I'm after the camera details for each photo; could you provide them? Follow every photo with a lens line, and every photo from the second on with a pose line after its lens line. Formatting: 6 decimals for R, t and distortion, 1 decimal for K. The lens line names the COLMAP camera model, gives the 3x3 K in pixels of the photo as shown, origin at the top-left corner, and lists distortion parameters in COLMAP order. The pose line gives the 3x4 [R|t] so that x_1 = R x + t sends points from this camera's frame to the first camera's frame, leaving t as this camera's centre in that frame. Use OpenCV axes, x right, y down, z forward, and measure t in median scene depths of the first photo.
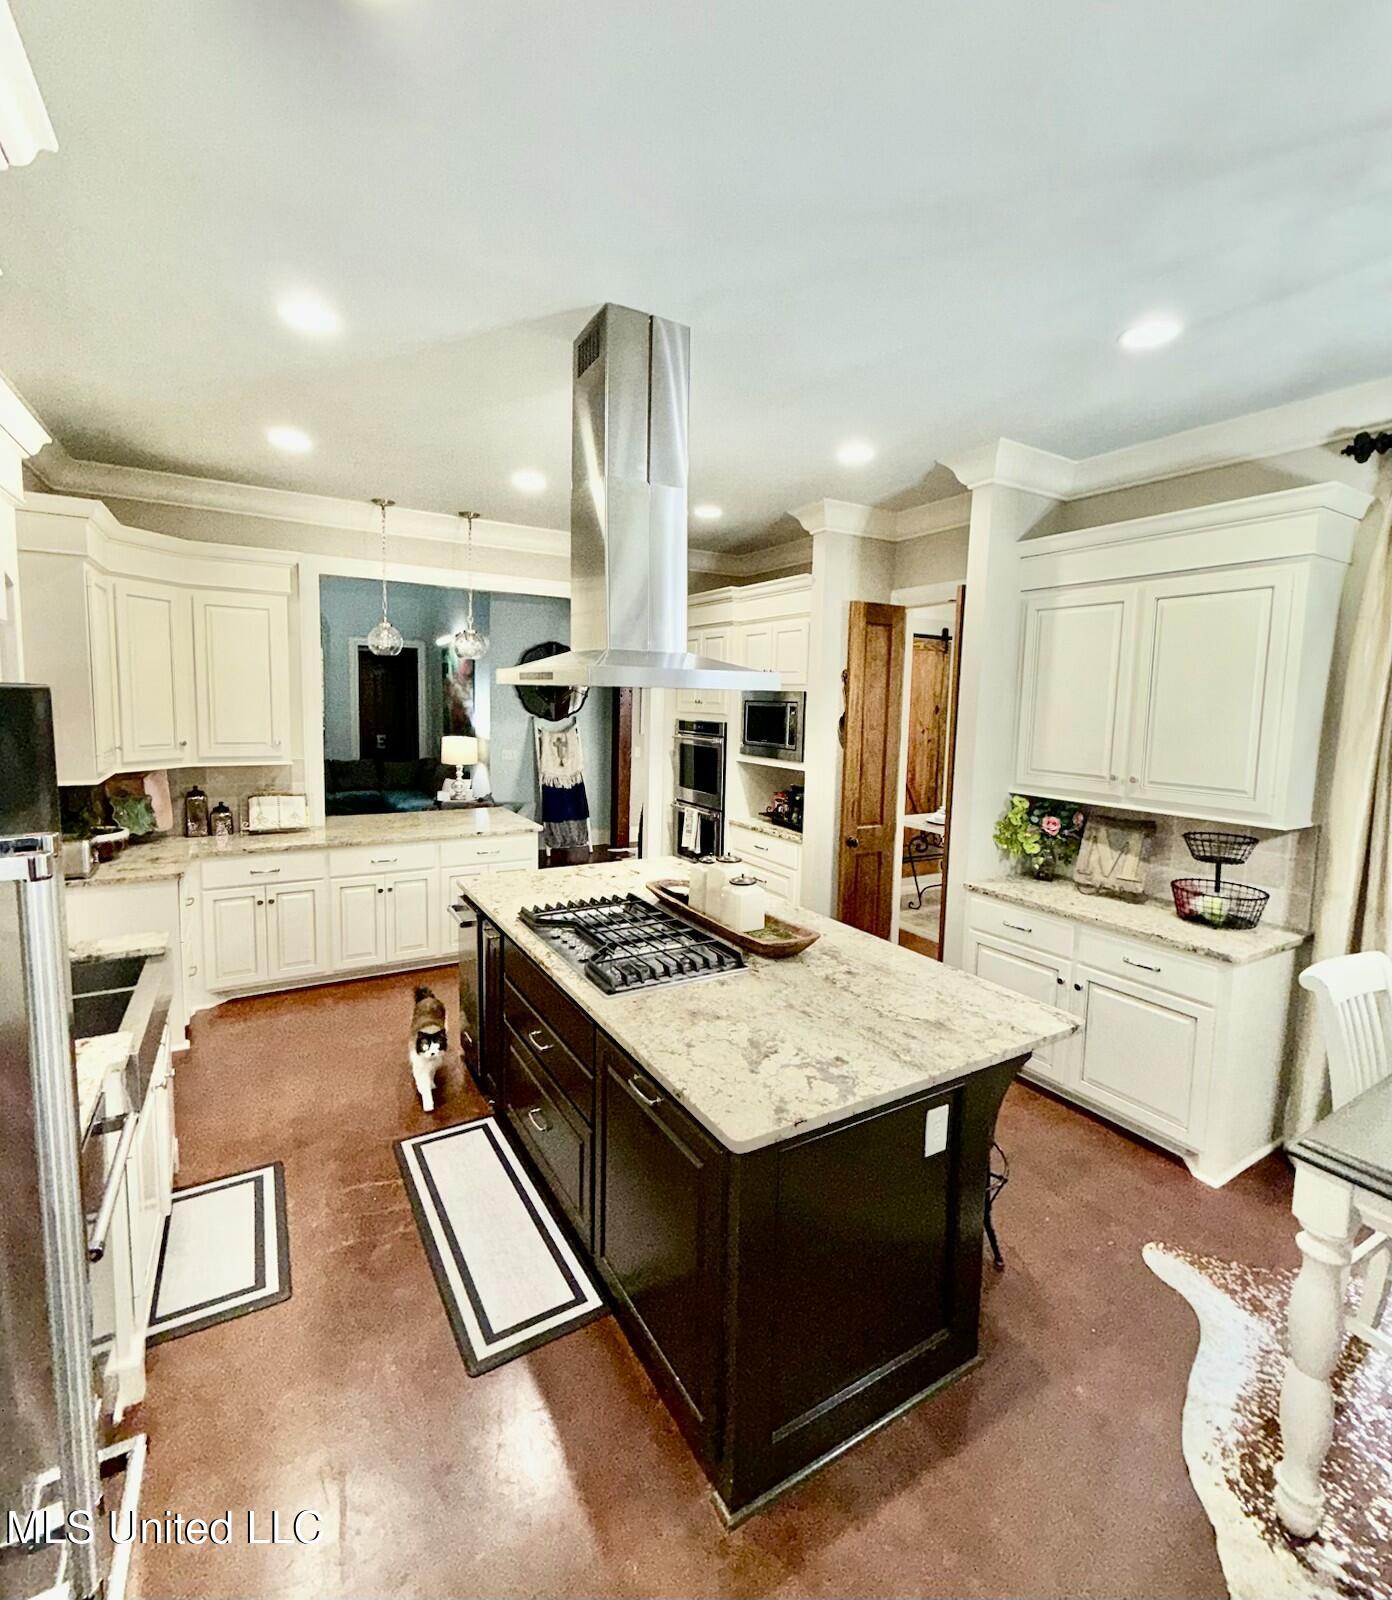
lens RADIAL K [[735.1, 0, 699.8], [0, 735.1, 767.4], [0, 0, 1]] dist [0.000184, -0.000242]
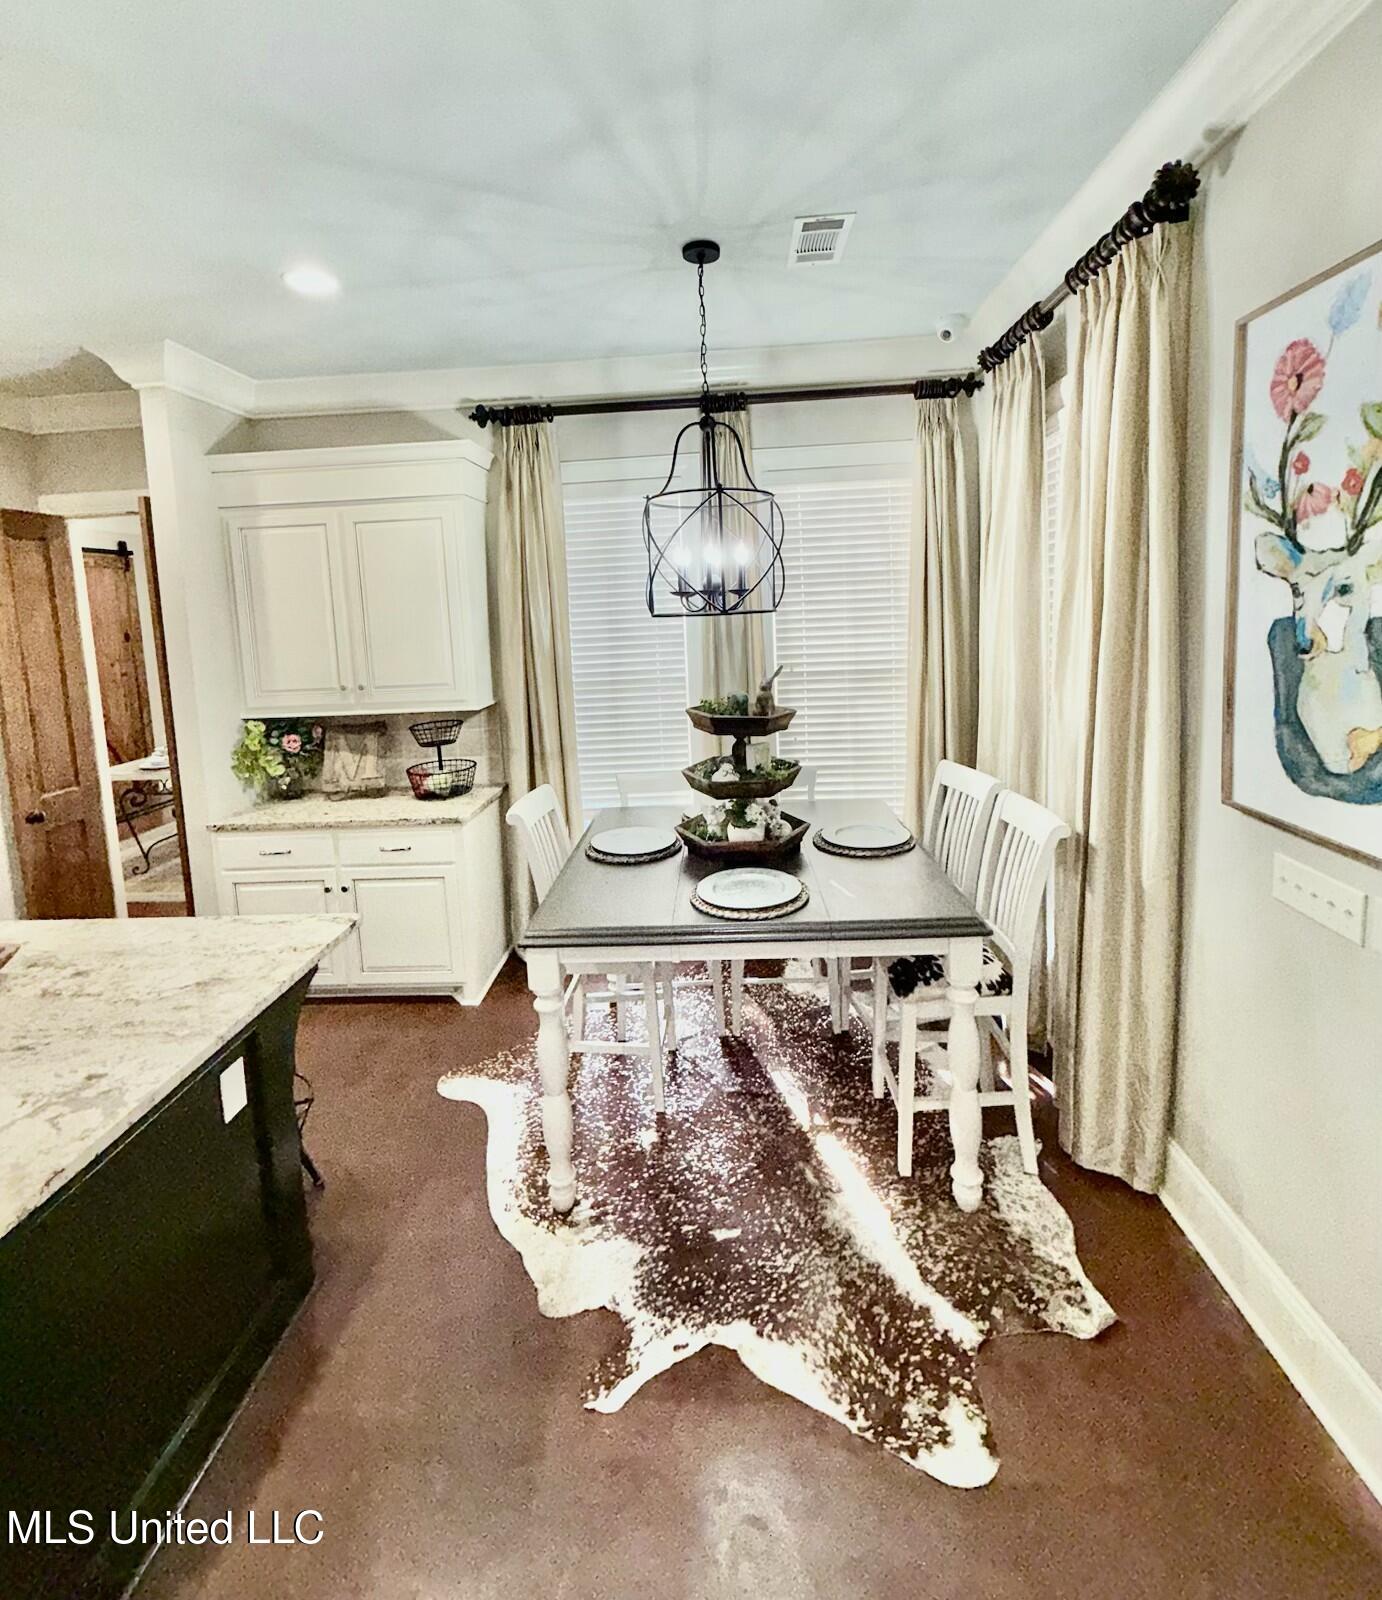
lens RADIAL K [[735.1, 0, 693.4], [0, 735.1, 677.1], [0, 0, 1]] dist [0.000184, -0.000242]
pose [[0.555656, -0.131302, 0.820979, -0.033733], [0.132947, 0.988777, 0.068157, -0.007062], [-0.820714, 0.071275, 0.566876, -0.030501]]
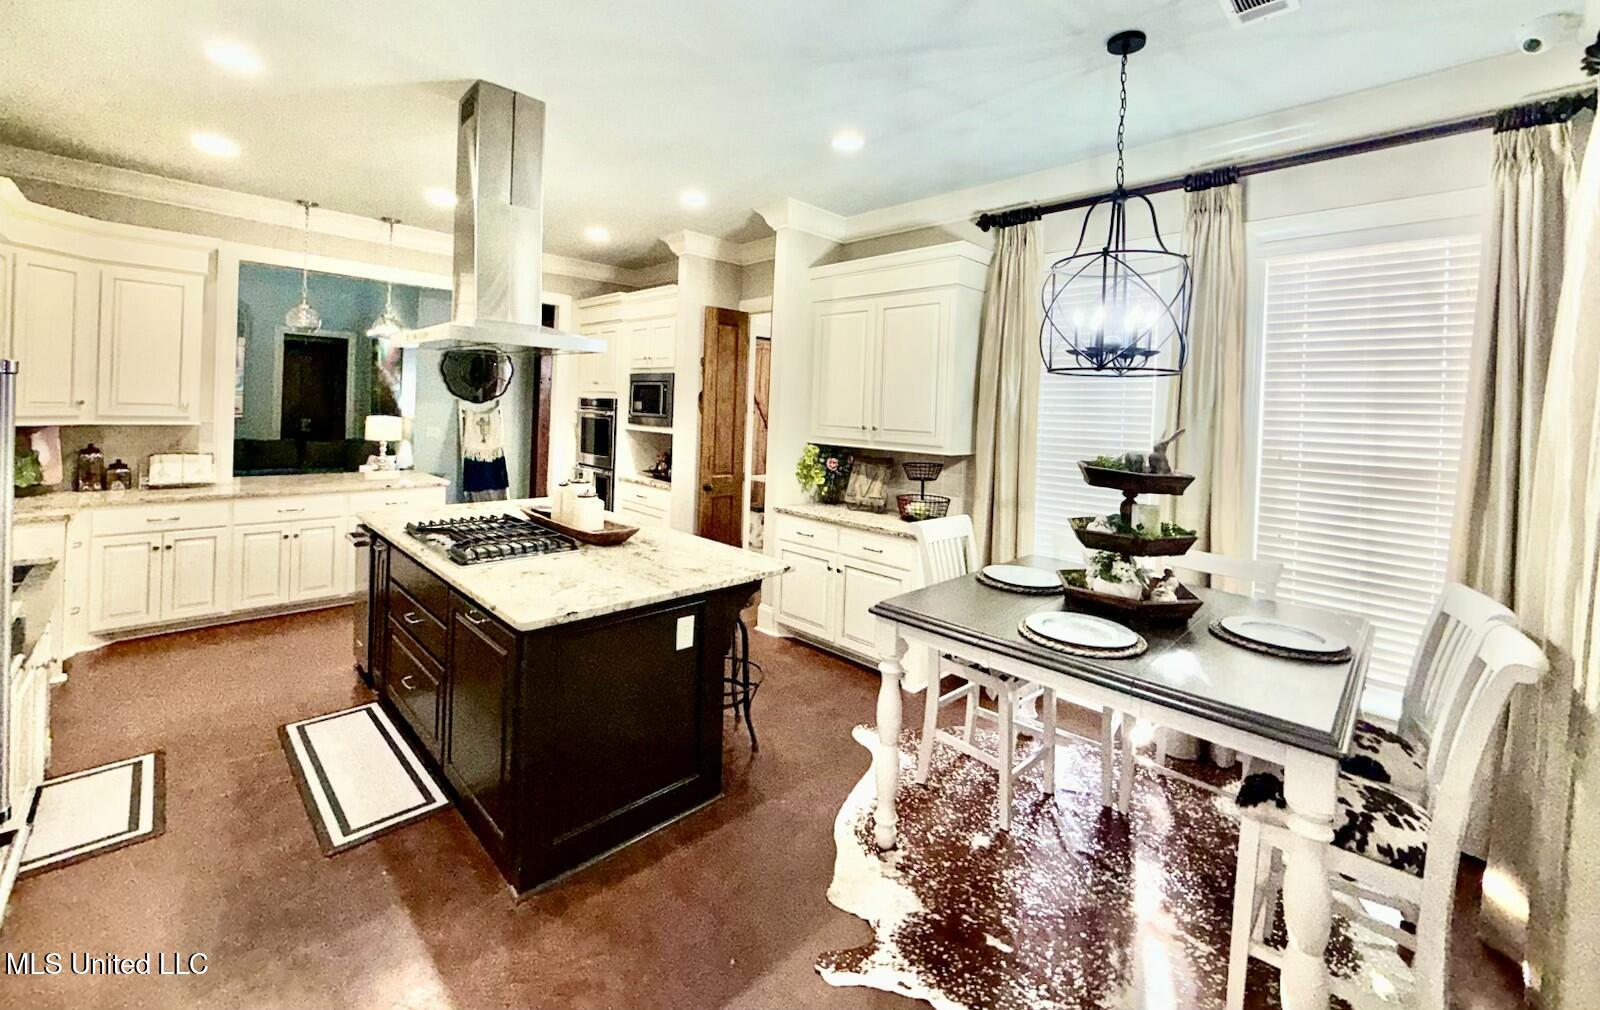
lens RADIAL K [[672.9, 0, 840.0], [0, 672.9, 424.7], [0, 0, 1]] dist [0.000628, -0.000537]
pose [[0.970238, 0.010038, 0.241945, 0.190924], [0.009376, 0.996834, -0.078957, 0.116244], [-0.241972, 0.078876, 0.967072, -0.301317]]
